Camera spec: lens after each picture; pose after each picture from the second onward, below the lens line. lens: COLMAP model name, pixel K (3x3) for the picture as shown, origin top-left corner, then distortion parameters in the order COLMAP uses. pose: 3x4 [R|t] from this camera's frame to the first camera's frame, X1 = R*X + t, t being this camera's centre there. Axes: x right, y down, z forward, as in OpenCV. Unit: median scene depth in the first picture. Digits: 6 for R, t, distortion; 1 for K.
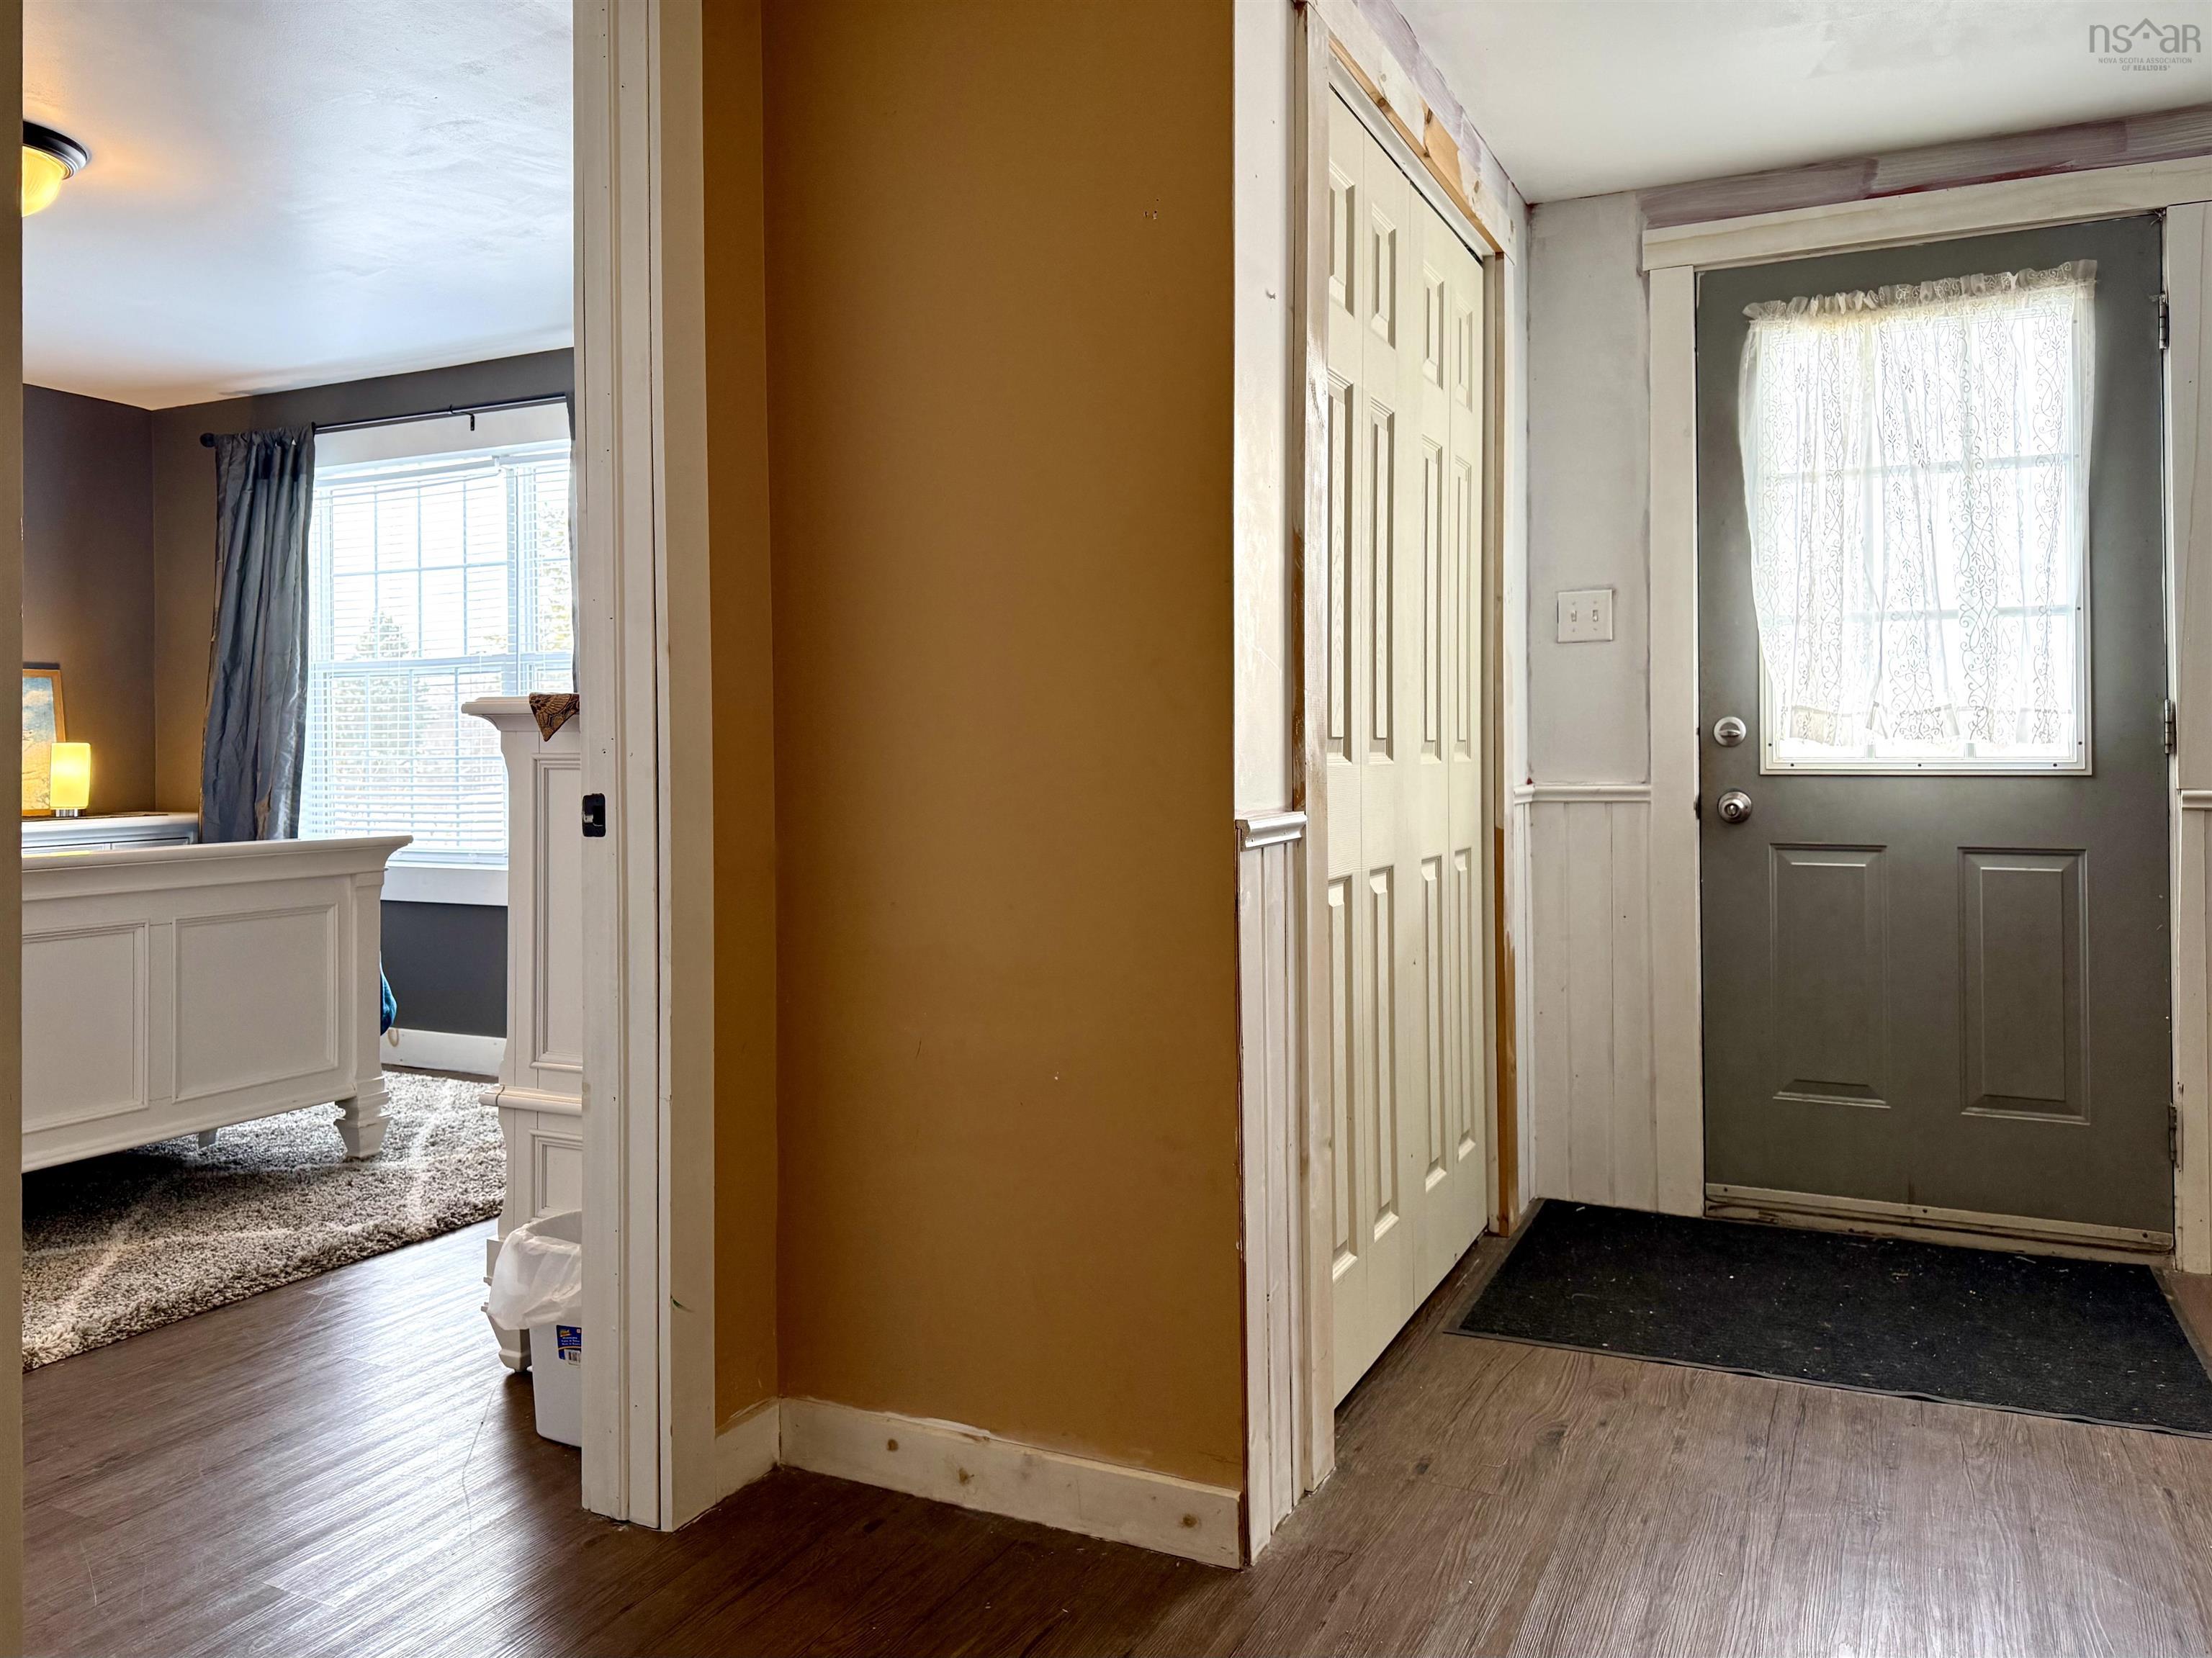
lens RADIAL K [[1621.8, 0, 1111.6], [0, 1621.8, 724.6], [0, 0, 1]] dist [0.000419, 0.000790]
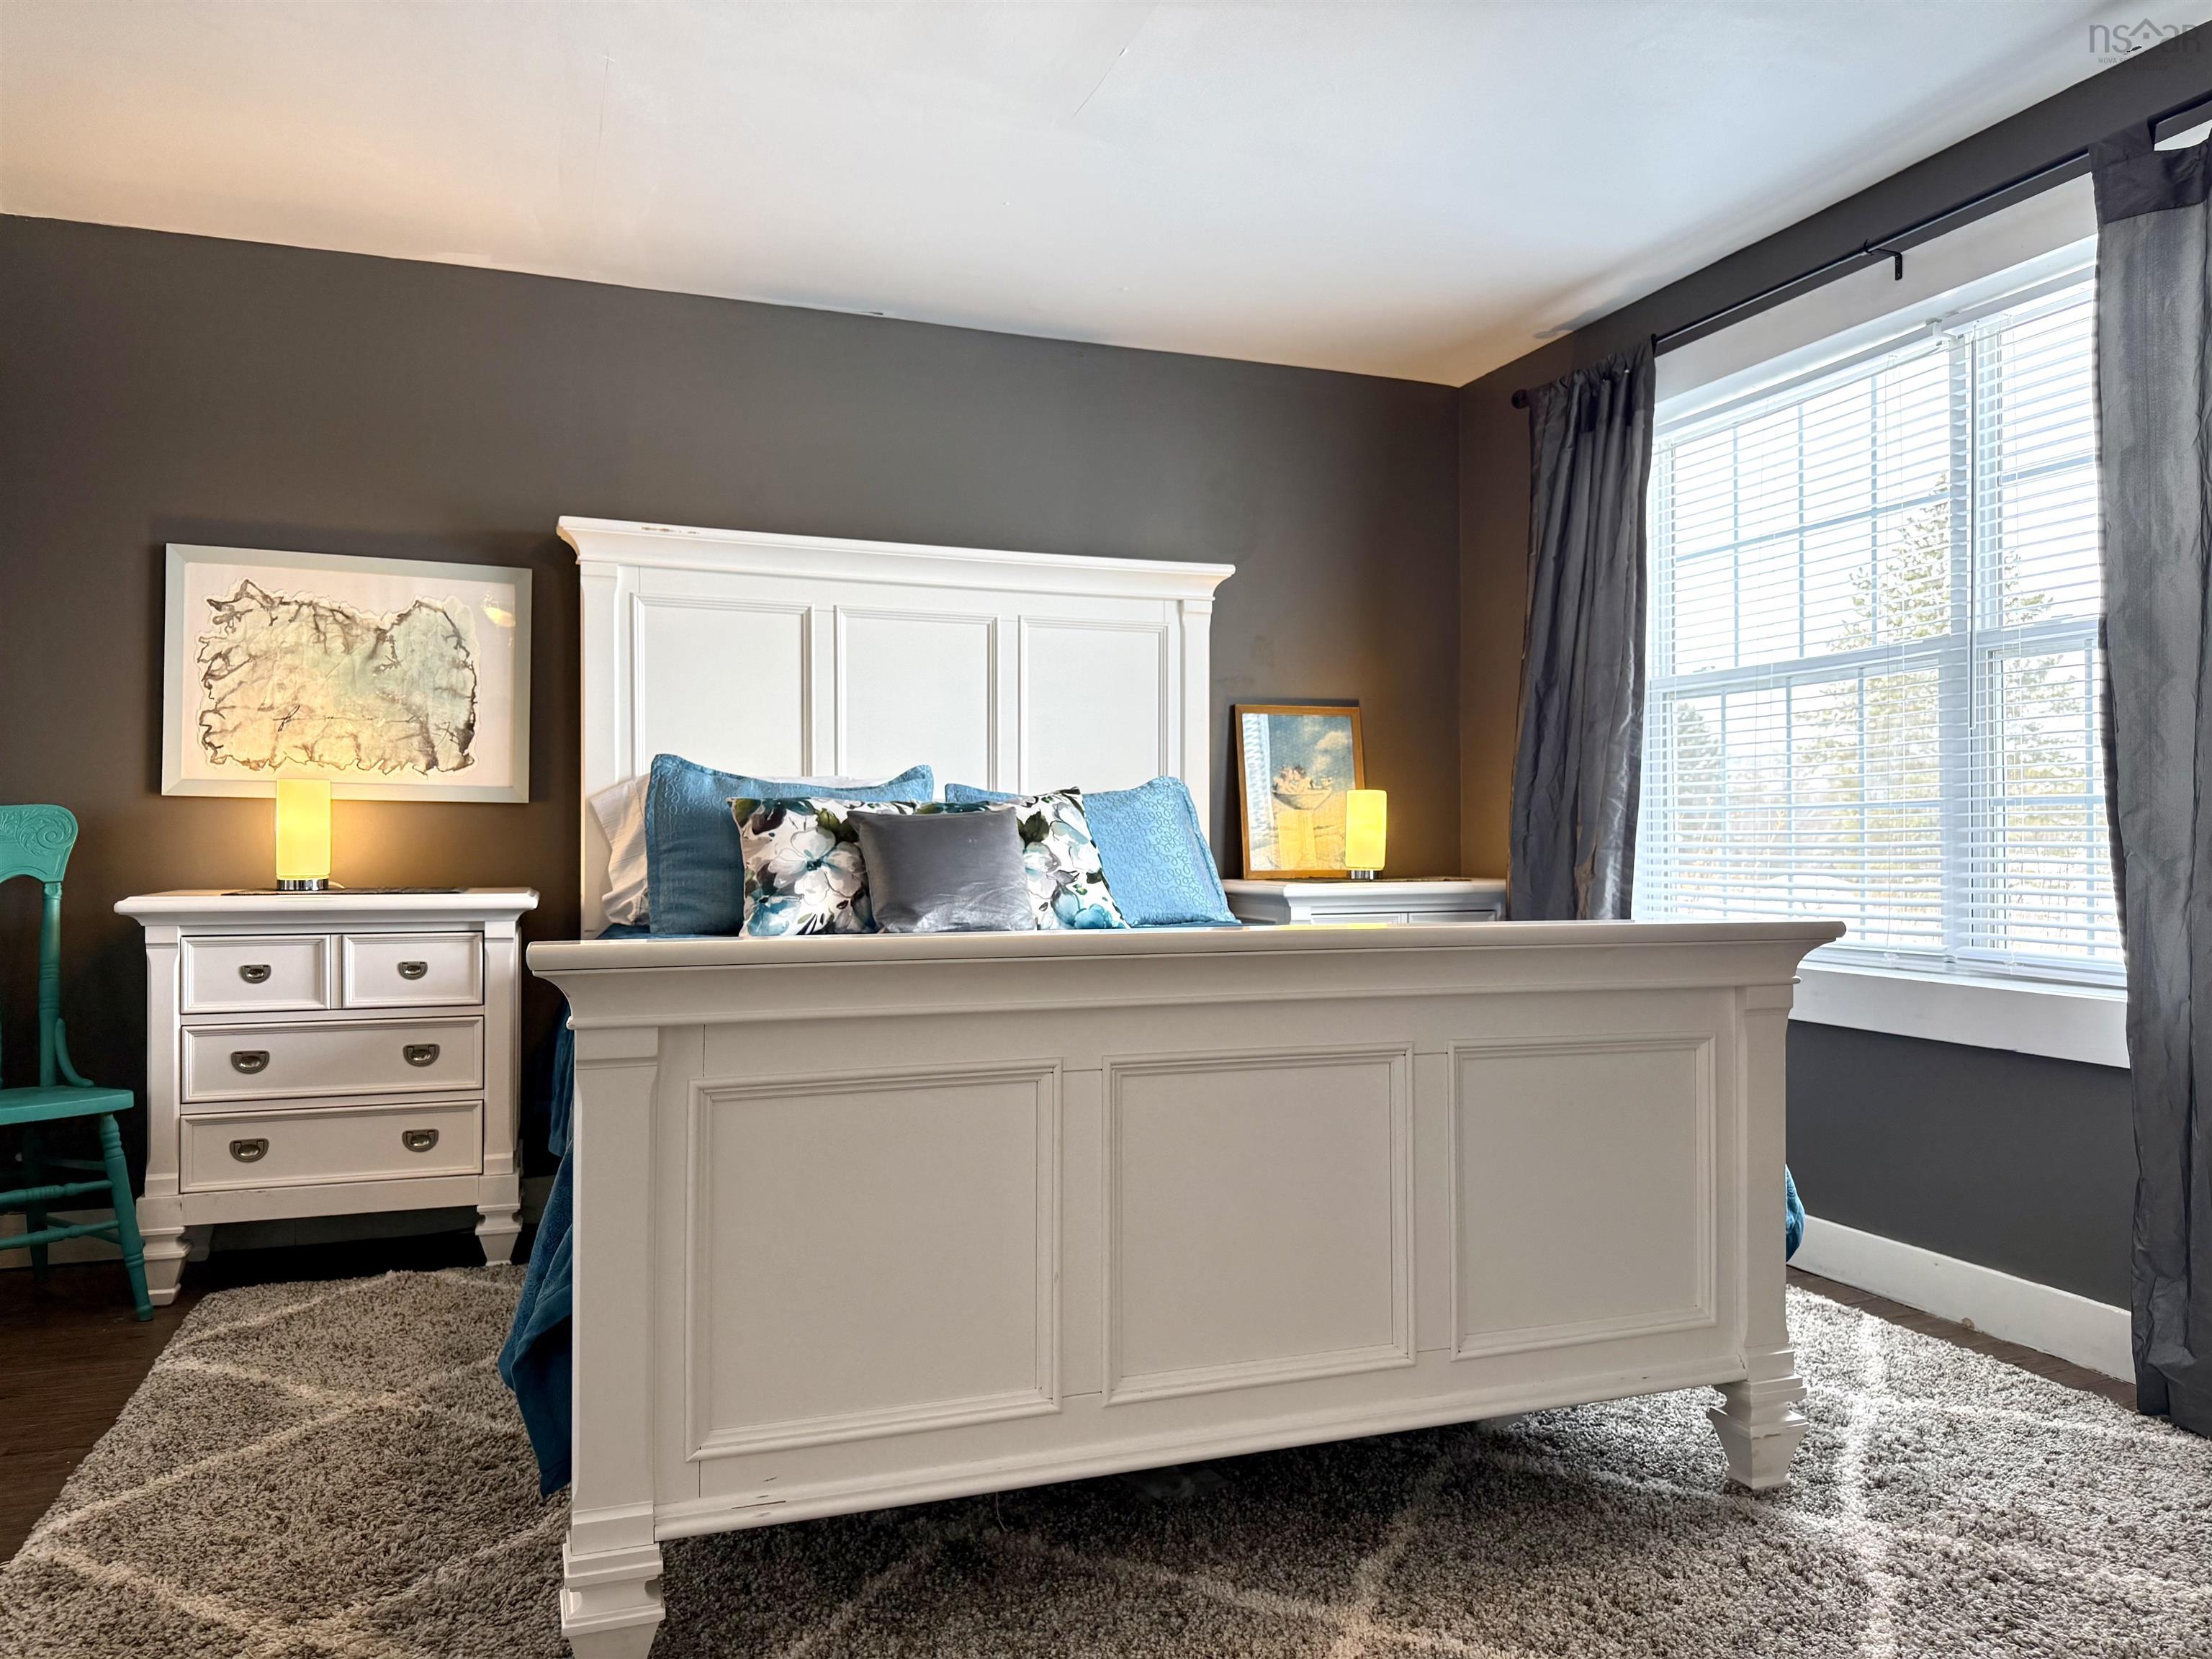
lens RADIAL K [[1569.8, 0, 1108.3], [0, 1569.8, 843.6], [0, 0, 1]] dist [0.082490, -0.124757]
pose [[0.718411, 0.010004, -0.695547, -0.242086], [0.003637, 0.999829, 0.018137, 0.031620], [0.695609, -0.015559, 0.718252, 0.450827]]
